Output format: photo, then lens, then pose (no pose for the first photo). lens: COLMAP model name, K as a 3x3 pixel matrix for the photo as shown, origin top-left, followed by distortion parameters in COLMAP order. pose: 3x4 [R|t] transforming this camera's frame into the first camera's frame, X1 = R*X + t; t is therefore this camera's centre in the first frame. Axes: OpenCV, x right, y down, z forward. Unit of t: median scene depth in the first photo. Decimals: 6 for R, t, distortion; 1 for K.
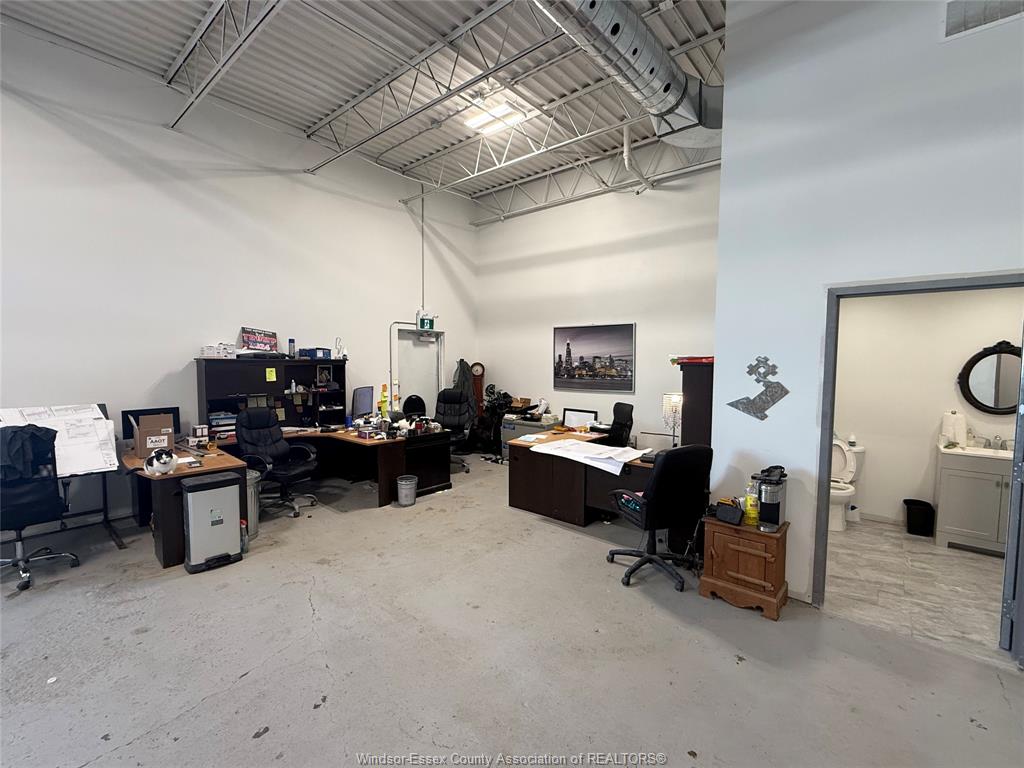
lens RADIAL K [[455.2, 0, 512.0], [0, 455.2, 384.0], [0, 0, 1]] dist [-0.000821, -0.000307]
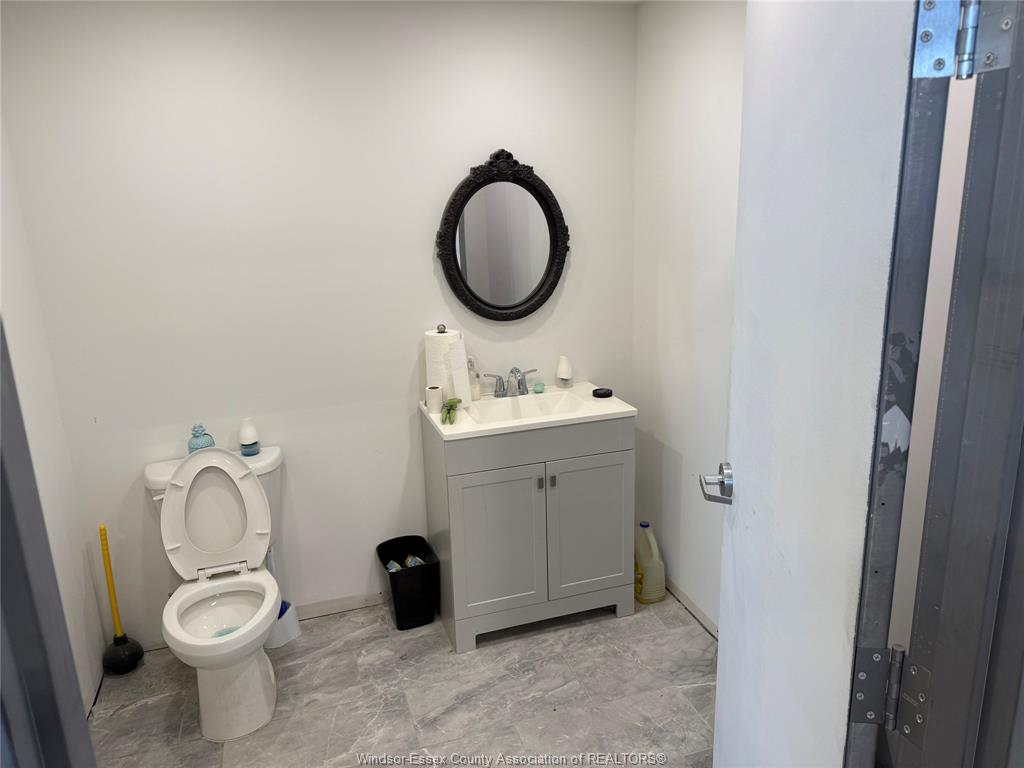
lens RADIAL K [[715.9, 0, 512.0], [0, 715.9, 384.0], [0, 0, 1]] dist [0.001134, 0.000131]
pose [[0.541627, -0.229739, 0.808616, 0.469635], [0.087158, 0.972093, 0.217804, -0.025334], [-0.836088, -0.047491, 0.546535, 0.592616]]
